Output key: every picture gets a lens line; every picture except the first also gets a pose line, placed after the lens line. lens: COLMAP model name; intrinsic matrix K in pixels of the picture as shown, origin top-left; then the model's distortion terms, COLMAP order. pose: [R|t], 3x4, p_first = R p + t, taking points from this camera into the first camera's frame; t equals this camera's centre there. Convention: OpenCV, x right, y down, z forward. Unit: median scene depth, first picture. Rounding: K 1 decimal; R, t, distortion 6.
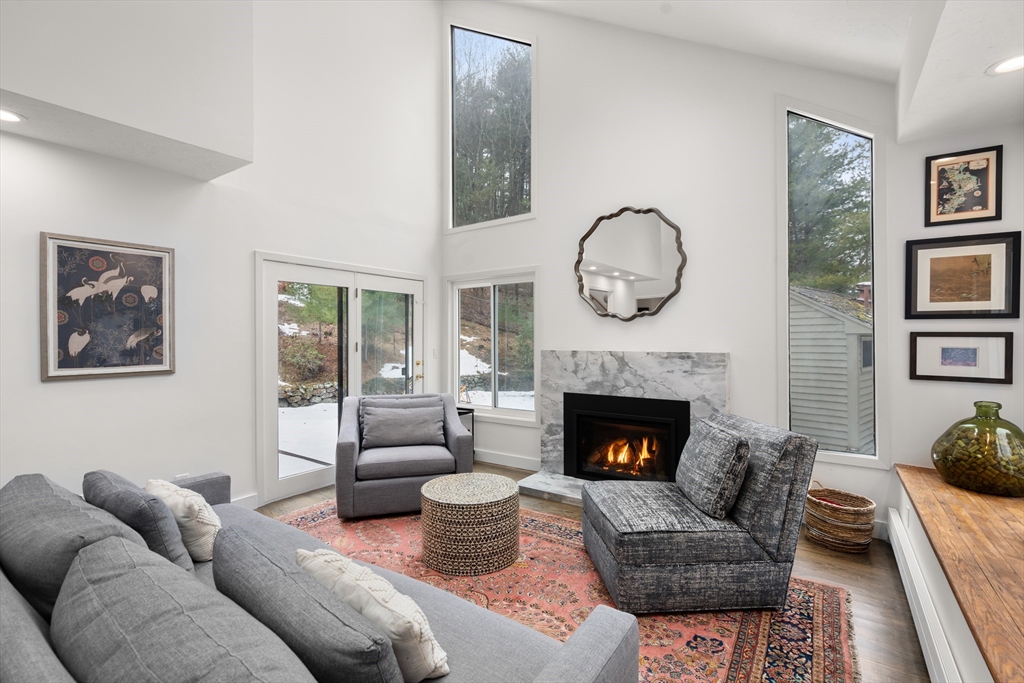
lens RADIAL K [[466.5, 0, 507.7], [0, 466.5, 337.4], [0, 0, 1]] dist [-0.002846, 0.000704]
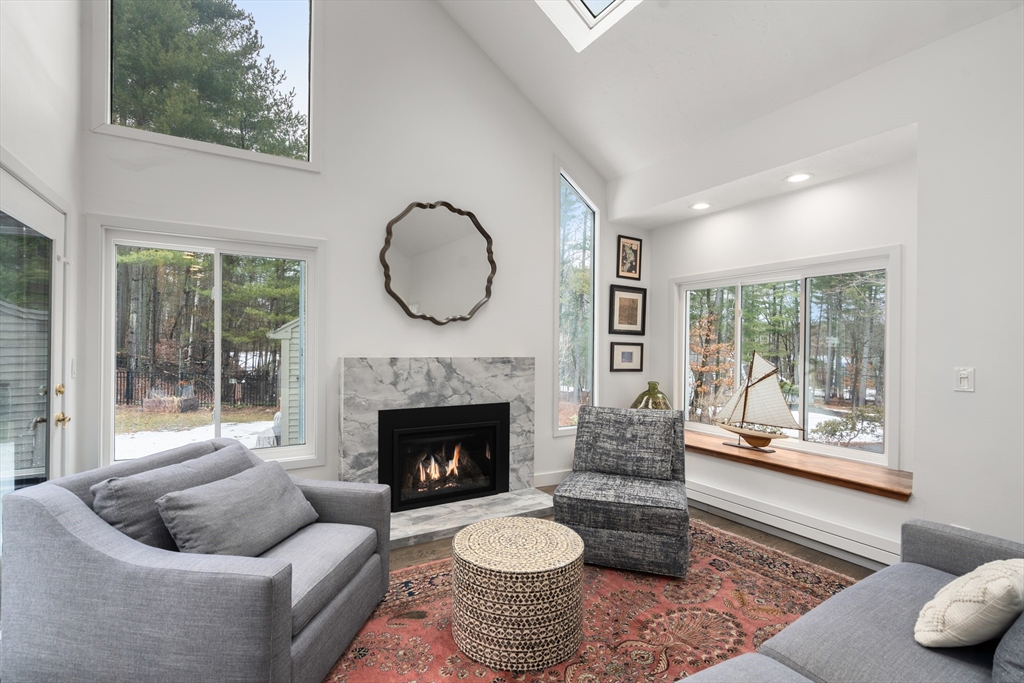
lens RADIAL K [[466.5, 0, 508.7], [0, 466.5, 349.2], [0, 0, 1]] dist [-0.002846, 0.000704]
pose [[0.395597, 0.000419, 0.918424, -0.602220], [-0.013865, 0.999889, 0.005516, 0.007562], [-0.918319, -0.014916, 0.395559, 0.563713]]
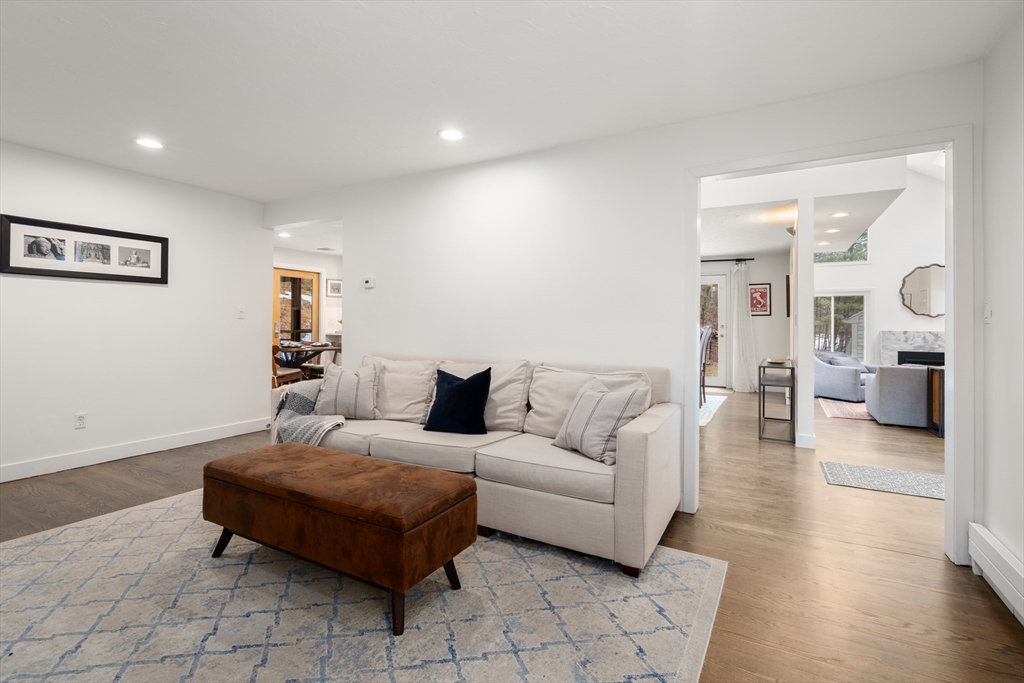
lens RADIAL K [[466.5, 0, 520.0], [0, 466.5, 320.9], [0, 0, 1]] dist [-0.002846, 0.000704]
pose [[0.994547, 0.012101, 0.103585, -2.042621], [-0.011715, 0.999922, -0.004332, 0.014123], [-0.103630, 0.003095, 0.994611, -1.019279]]
